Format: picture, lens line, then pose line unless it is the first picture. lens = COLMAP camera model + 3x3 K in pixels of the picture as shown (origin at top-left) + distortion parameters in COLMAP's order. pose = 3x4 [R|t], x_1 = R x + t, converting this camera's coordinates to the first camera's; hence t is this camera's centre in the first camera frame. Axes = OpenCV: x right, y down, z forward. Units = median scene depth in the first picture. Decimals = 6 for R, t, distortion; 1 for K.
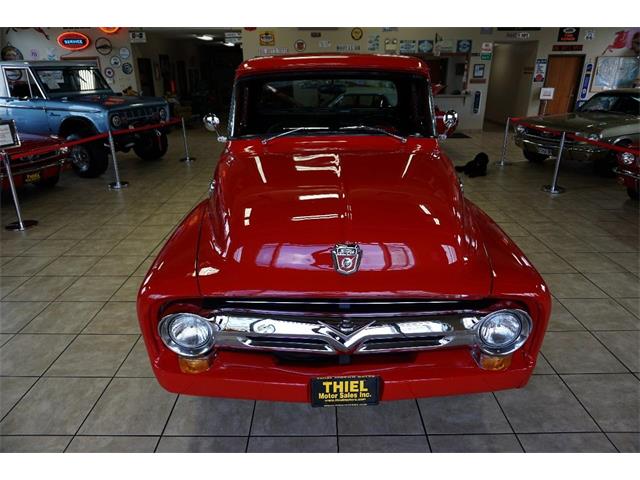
lens RADIAL K [[425.6, 0, 320.0], [0, 425.6, 239.4], [0, 0, 1]] dist [-0.045793, 0.029811]
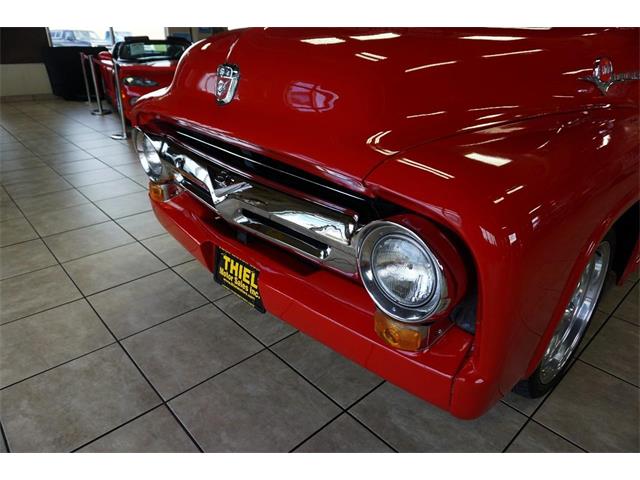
lens RADIAL K [[425.6, 0, 318.2], [0, 425.6, 240.7], [0, 0, 1]] dist [-0.045793, 0.029811]
pose [[0.668585, 0.329588, -0.666608, 0.674983], [-0.288623, 0.941155, 0.175853, 0.107029], [0.685340, 0.074826, 0.724369, 0.509699]]
